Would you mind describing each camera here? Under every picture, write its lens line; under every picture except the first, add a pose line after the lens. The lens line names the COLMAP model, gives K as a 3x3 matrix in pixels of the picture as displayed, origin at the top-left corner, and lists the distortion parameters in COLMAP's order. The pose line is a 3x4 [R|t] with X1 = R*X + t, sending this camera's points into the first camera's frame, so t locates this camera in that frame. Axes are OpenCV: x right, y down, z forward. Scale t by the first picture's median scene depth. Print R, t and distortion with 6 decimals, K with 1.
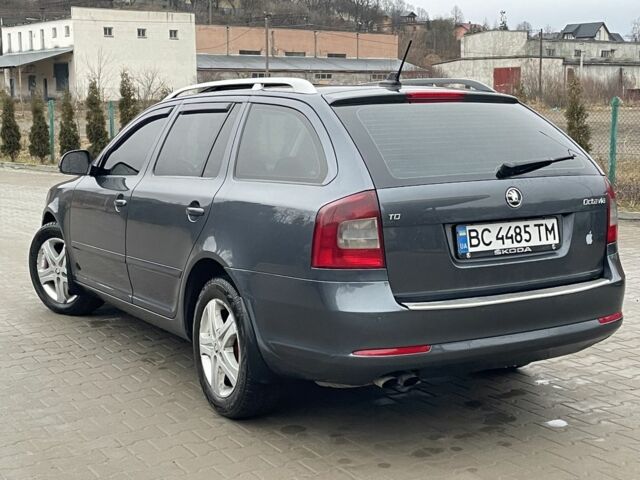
lens RADIAL K [[999.3, 0, 320.0], [0, 999.3, 240.0], [0, 0, 1]] dist [0.101254, -0.169431]
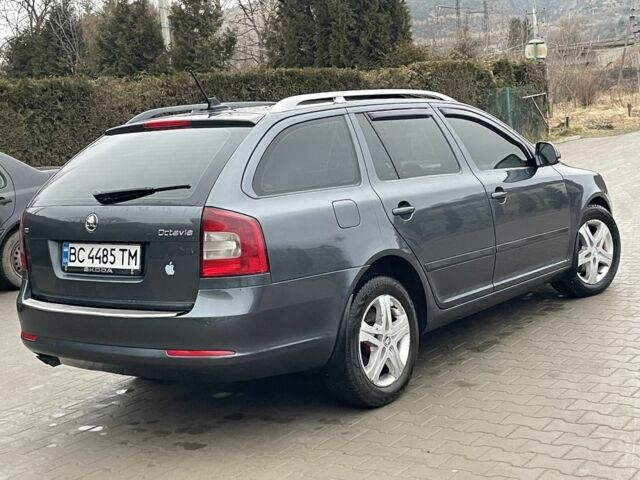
lens RADIAL K [[999.3, 0, 320.0], [0, 999.3, 240.0], [0, 0, 1]] dist [0.101254, -0.169431]
pose [[0.392410, 0.094880, -0.914884, 1.114687], [-0.050771, 0.995383, 0.081452, -0.107367], [0.918388, 0.014488, 0.395415, 0.673194]]
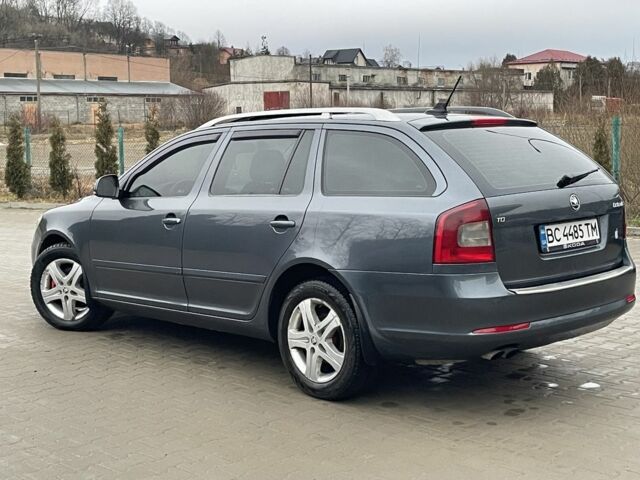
lens RADIAL K [[999.3, 0, 320.0], [0, 999.3, 240.0], [0, 0, 1]] dist [0.101254, -0.169431]
pose [[0.973143, -0.035809, 0.227401, -0.342244], [0.040933, 0.999002, -0.017855, 0.011791], [-0.226534, 0.026684, 0.973638, -0.125473]]
